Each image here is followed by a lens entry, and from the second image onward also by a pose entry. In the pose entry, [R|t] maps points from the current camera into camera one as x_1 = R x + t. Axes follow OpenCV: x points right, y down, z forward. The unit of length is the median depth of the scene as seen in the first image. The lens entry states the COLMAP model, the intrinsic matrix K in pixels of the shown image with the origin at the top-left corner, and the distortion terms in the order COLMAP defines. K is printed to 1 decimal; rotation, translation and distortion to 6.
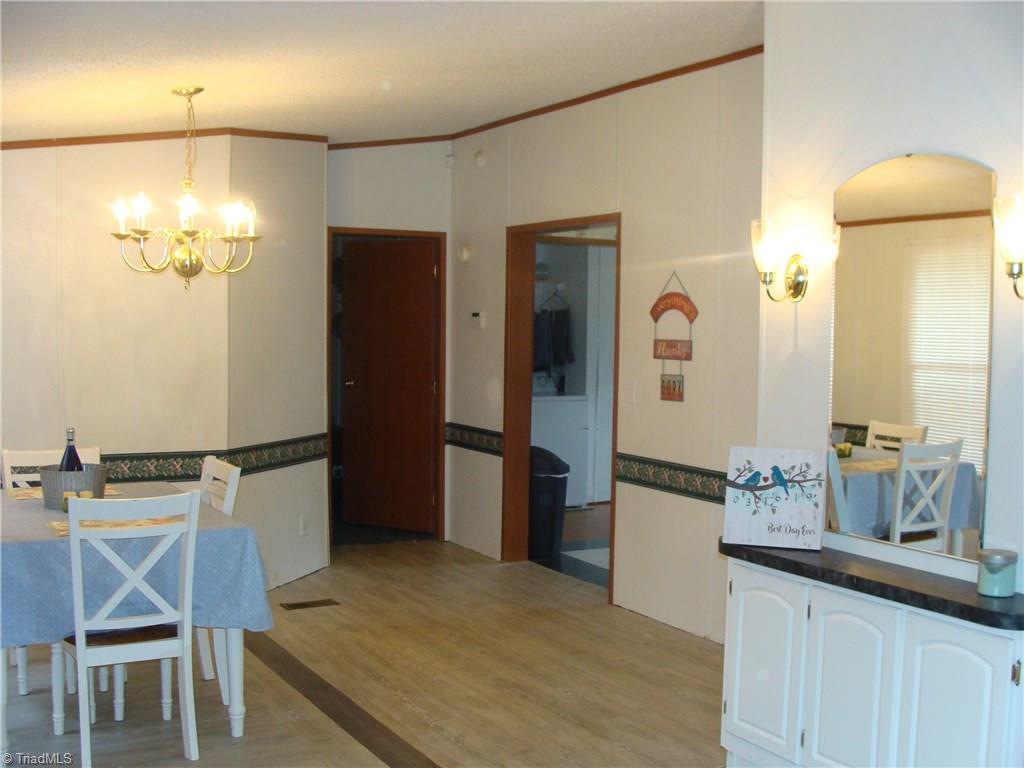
lens RADIAL K [[1172.9, 0, 528.4], [0, 1172.9, 408.5], [0, 0, 1]] dist [-0.194356, 0.219267]
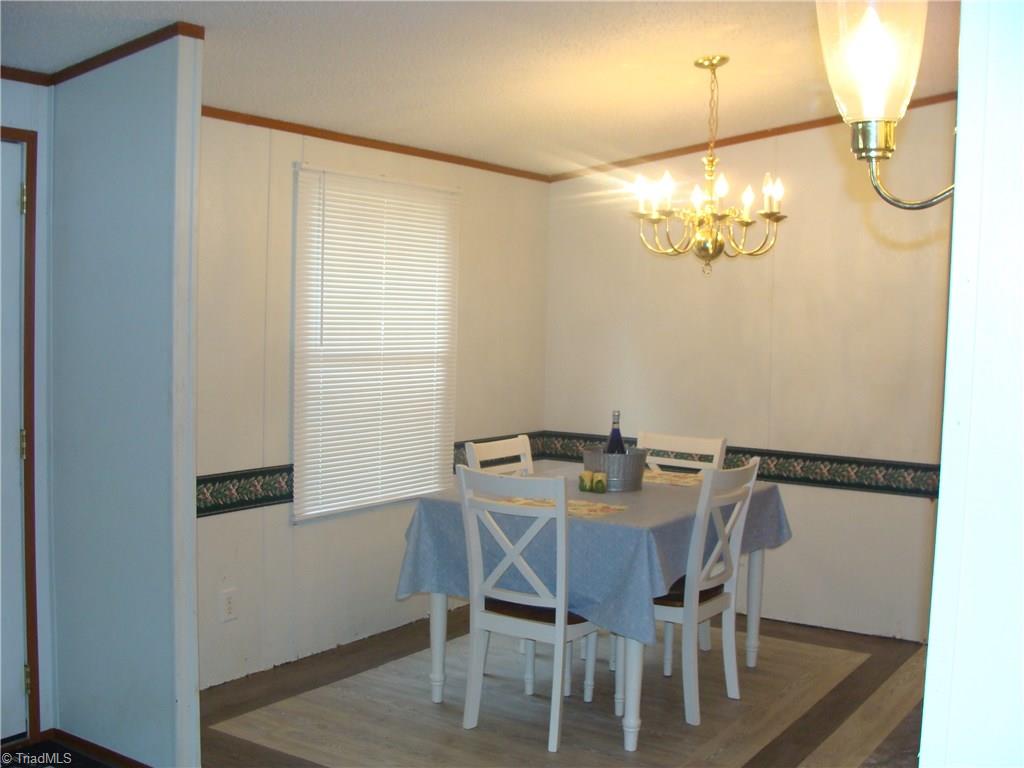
lens RADIAL K [[1172.9, 0, 528.4], [0, 1172.9, 408.5], [0, 0, 1]] dist [-0.194356, 0.219267]
pose [[0.459291, 0.071053, -0.885440, 0.490818], [-0.081902, 0.995937, 0.037436, -0.018047], [0.884502, 0.055325, 0.463244, 0.446256]]
